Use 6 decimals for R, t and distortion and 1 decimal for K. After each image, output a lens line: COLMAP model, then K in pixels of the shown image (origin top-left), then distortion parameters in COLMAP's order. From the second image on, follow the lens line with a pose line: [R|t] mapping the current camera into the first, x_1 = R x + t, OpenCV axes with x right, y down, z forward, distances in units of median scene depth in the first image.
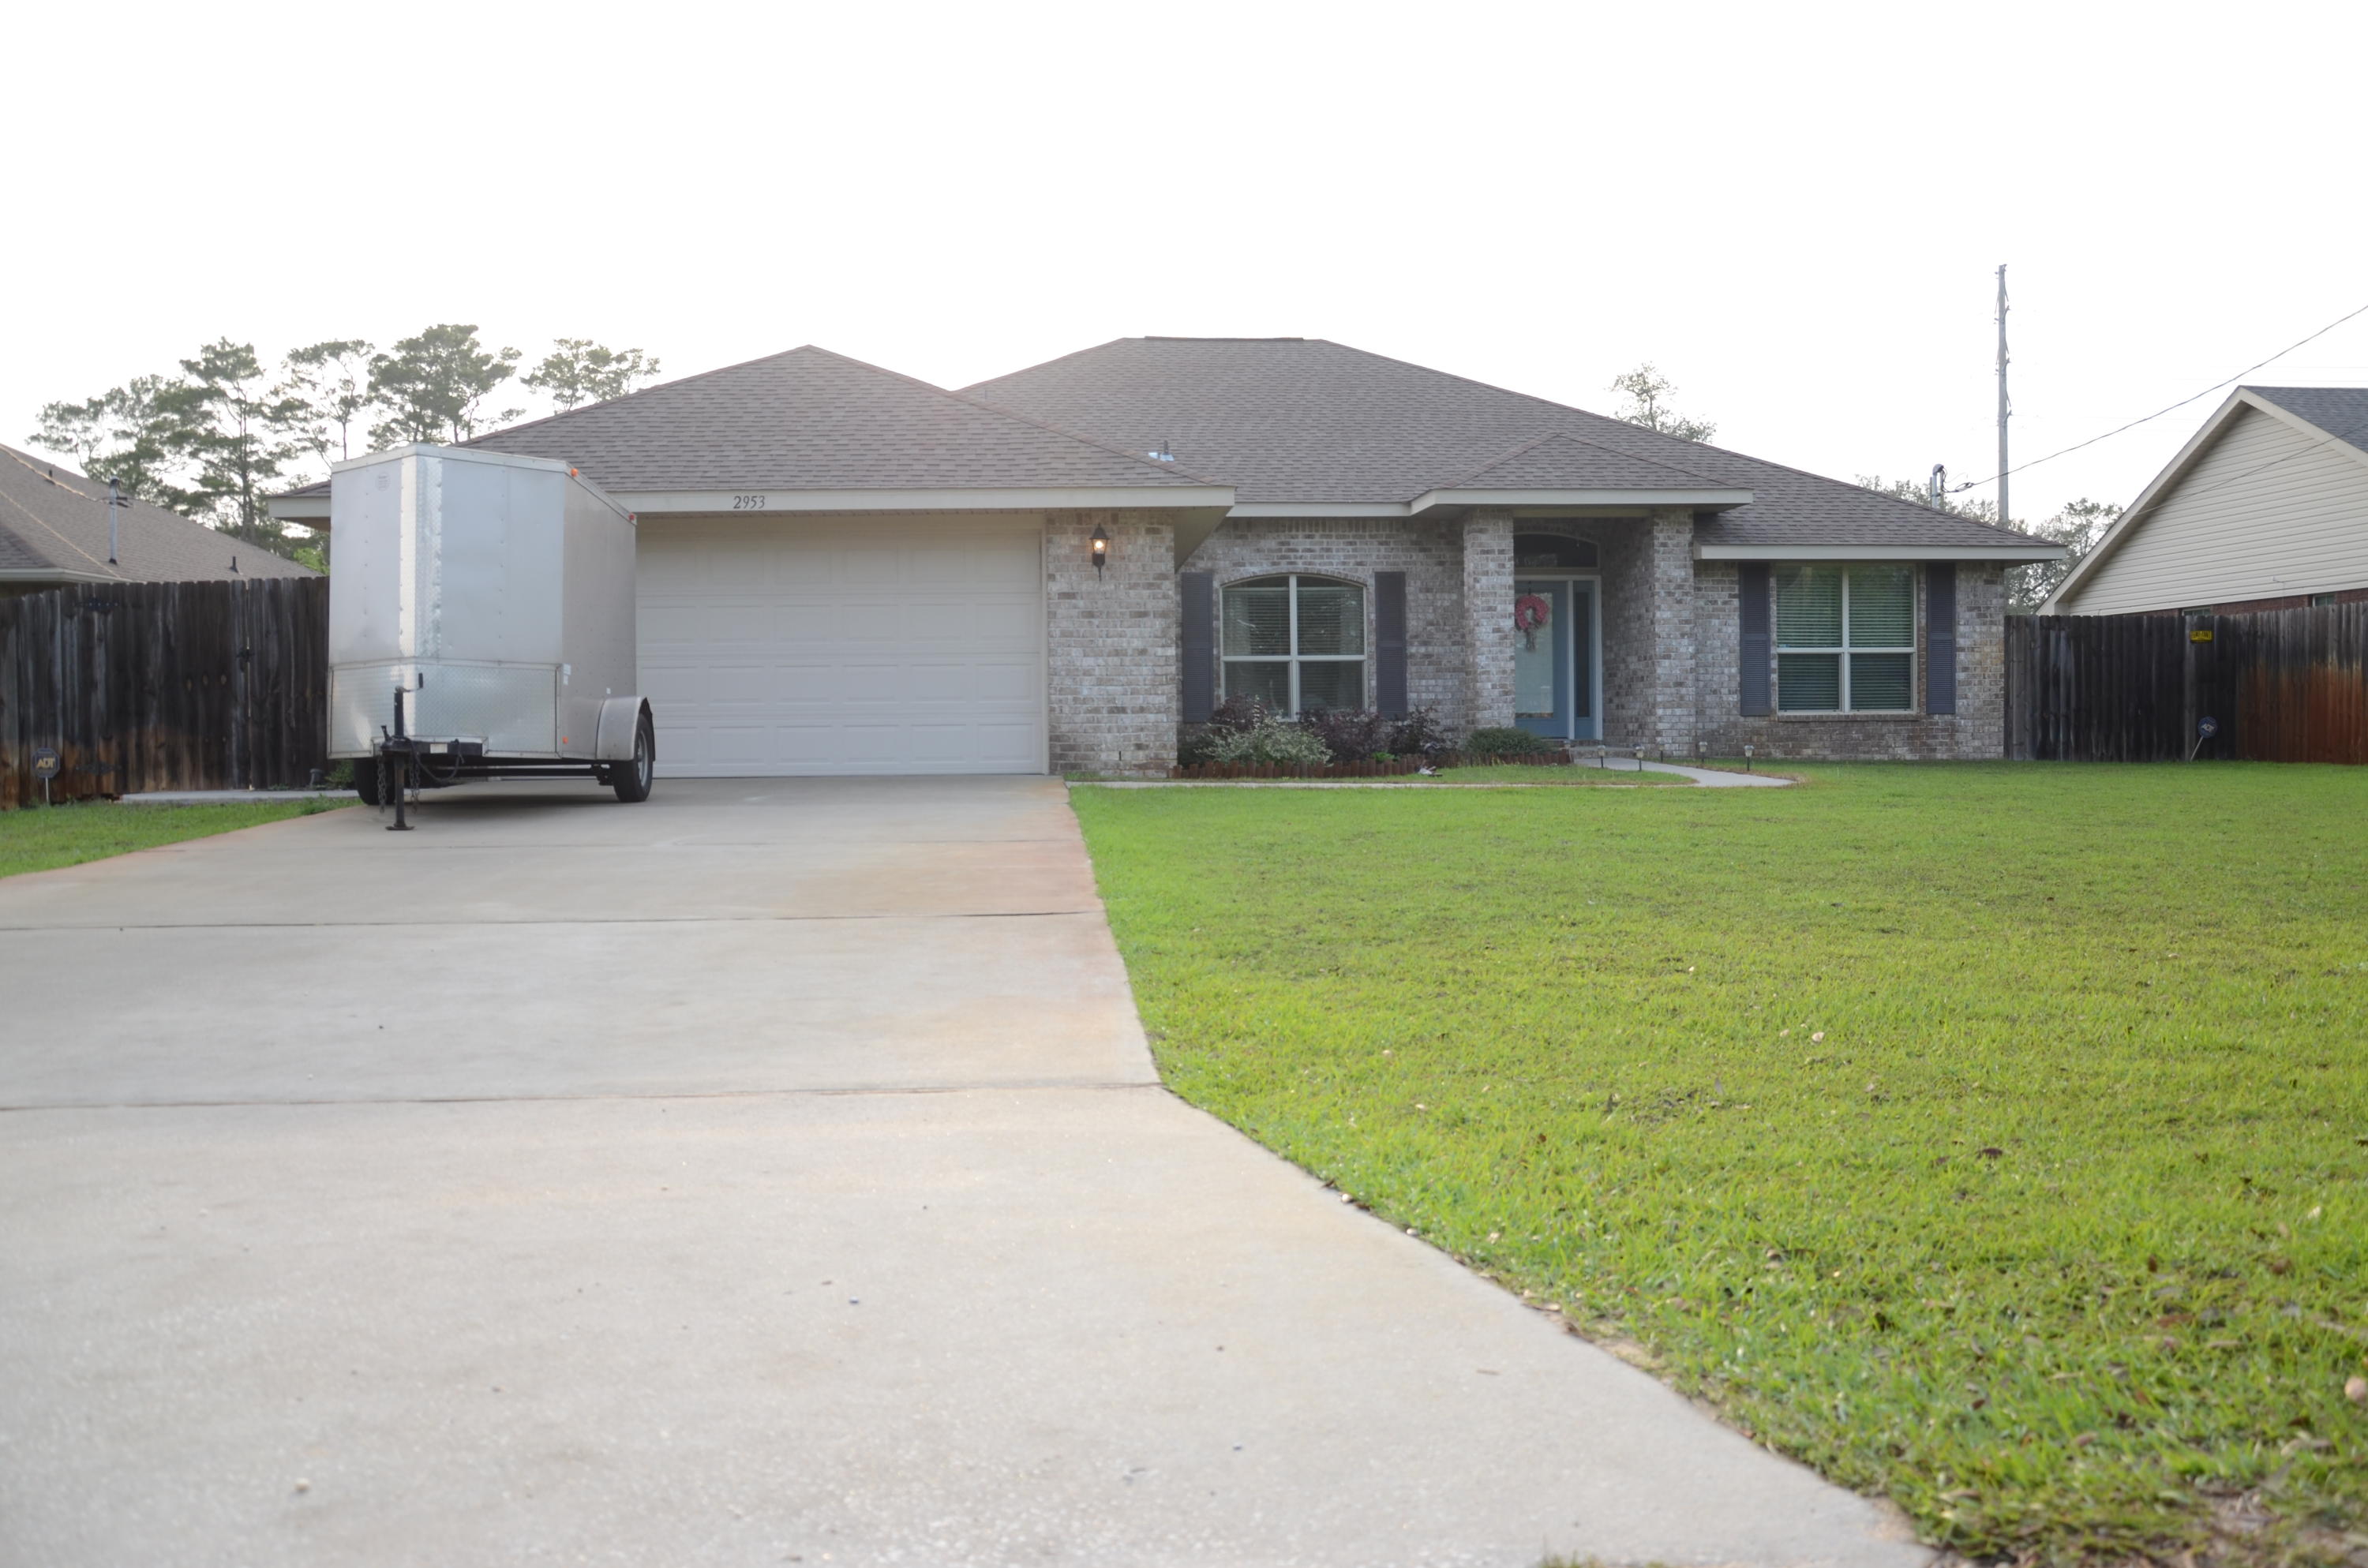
lens RADIAL K [[1854.5, 0, 1184.3], [0, 1854.5, 783.7], [0, 0, 1]] dist [-0.080271, 0.002908]
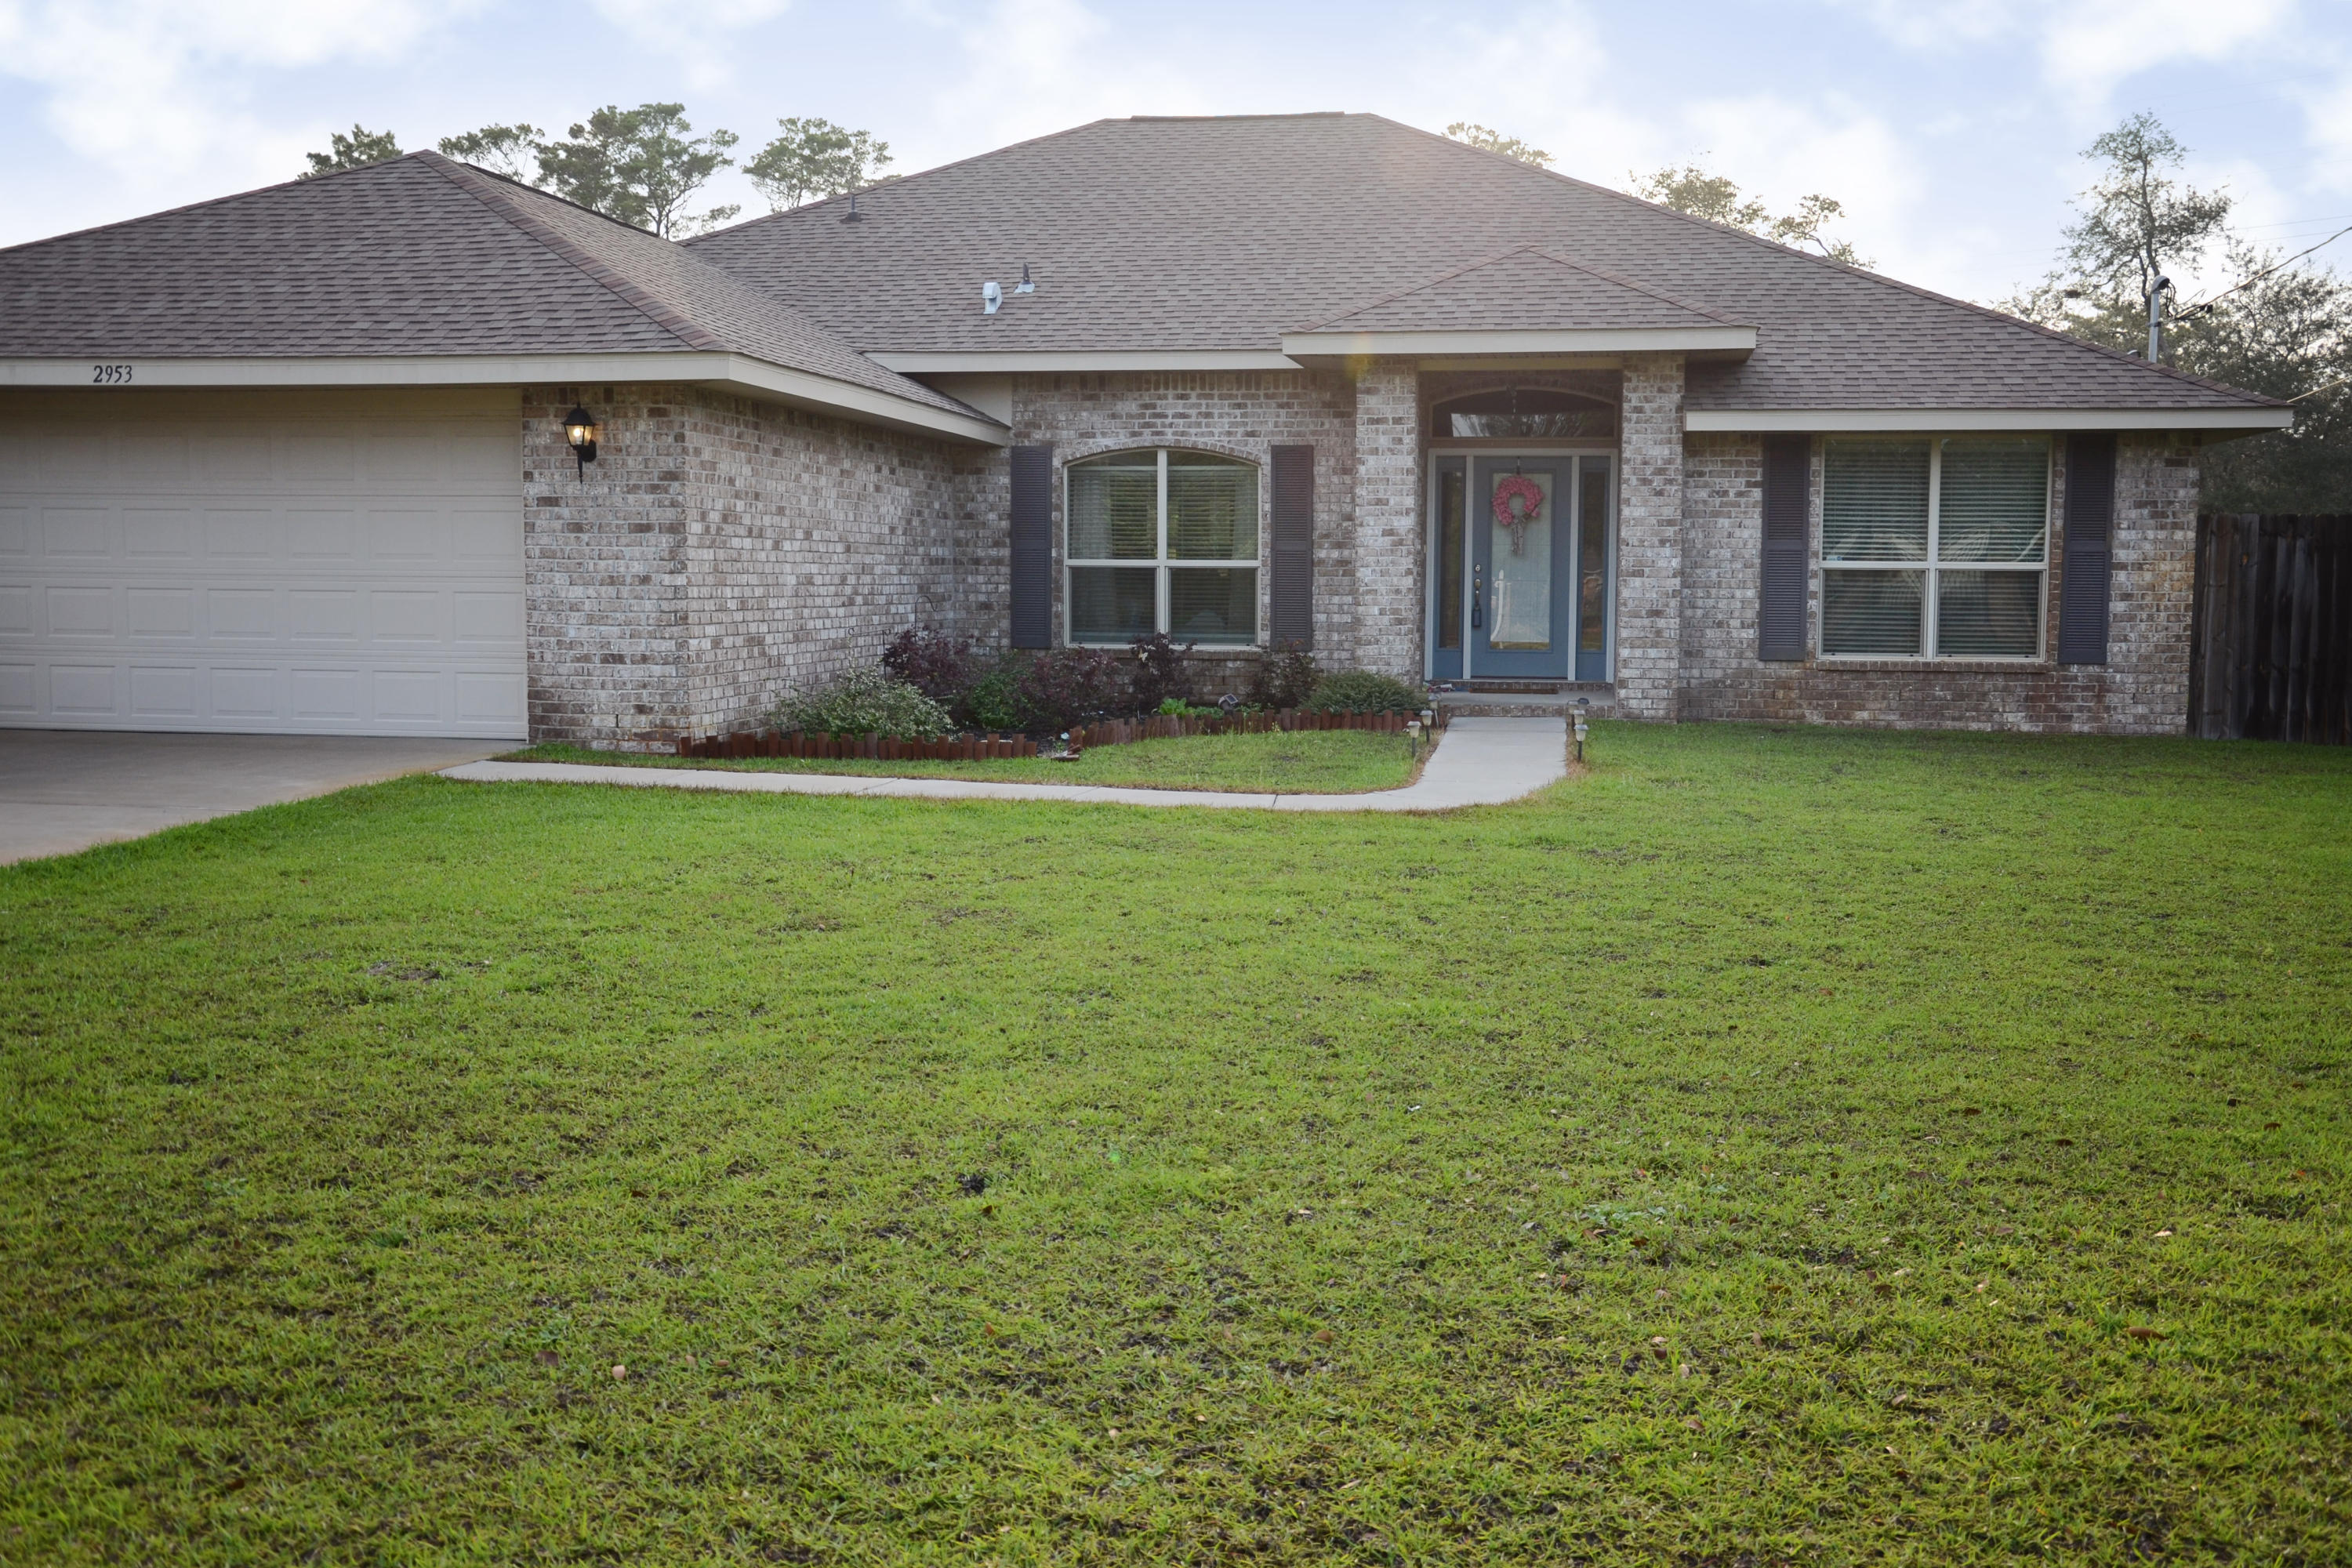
lens RADIAL K [[2232.0, 0, 1175.7], [0, 2232.0, 777.3], [0, 0, 1]] dist [-0.001287, 0.000000]
pose [[0.973769, 0.037787, -0.224380, 0.277438], [-0.024924, 0.997894, 0.059887, -0.037470], [0.226170, -0.052724, 0.972660, 0.138250]]
